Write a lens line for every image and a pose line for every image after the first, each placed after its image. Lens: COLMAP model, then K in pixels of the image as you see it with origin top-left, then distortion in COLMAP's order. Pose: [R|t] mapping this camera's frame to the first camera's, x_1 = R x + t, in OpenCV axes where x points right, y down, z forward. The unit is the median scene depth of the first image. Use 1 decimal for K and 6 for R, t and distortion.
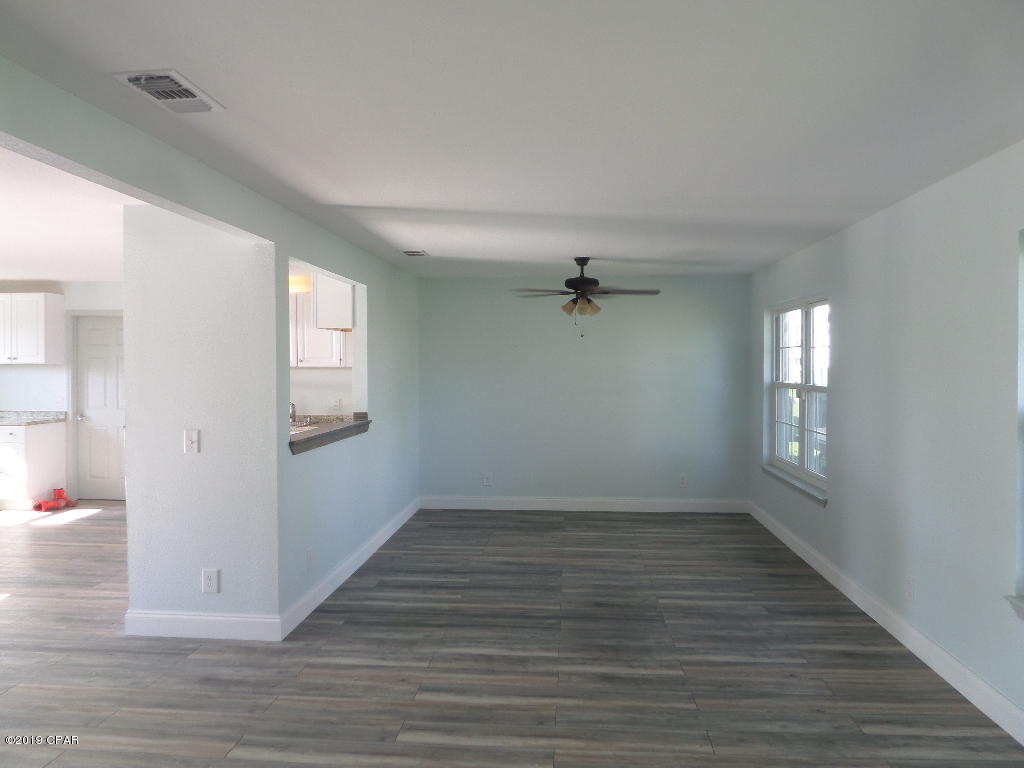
lens RADIAL K [[754.9, 0, 512.0], [0, 754.9, 384.0], [0, 0, 1]] dist [-0.003673, -0.009232]
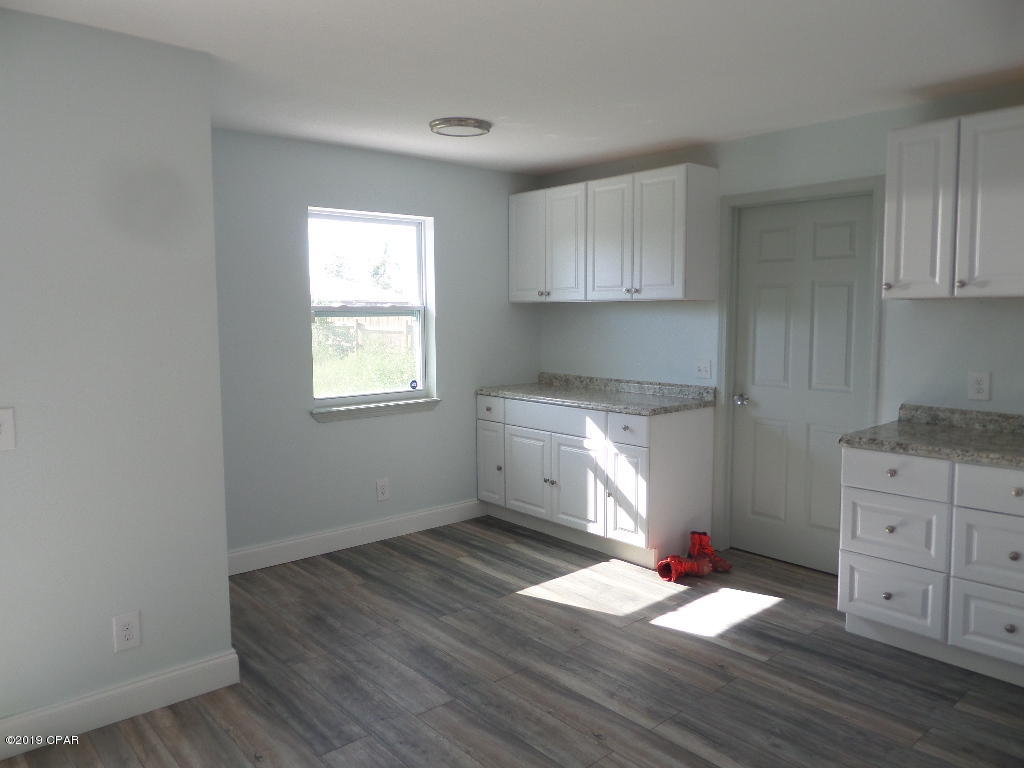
lens RADIAL K [[754.9, 0, 512.0], [0, 754.9, 384.0], [0, 0, 1]] dist [-0.003673, -0.009232]
pose [[0.716554, 0.061770, -0.694791, -0.151982], [-0.006798, 0.996642, 0.081595, -0.004449], [0.697499, -0.053744, 0.714568, 0.242290]]
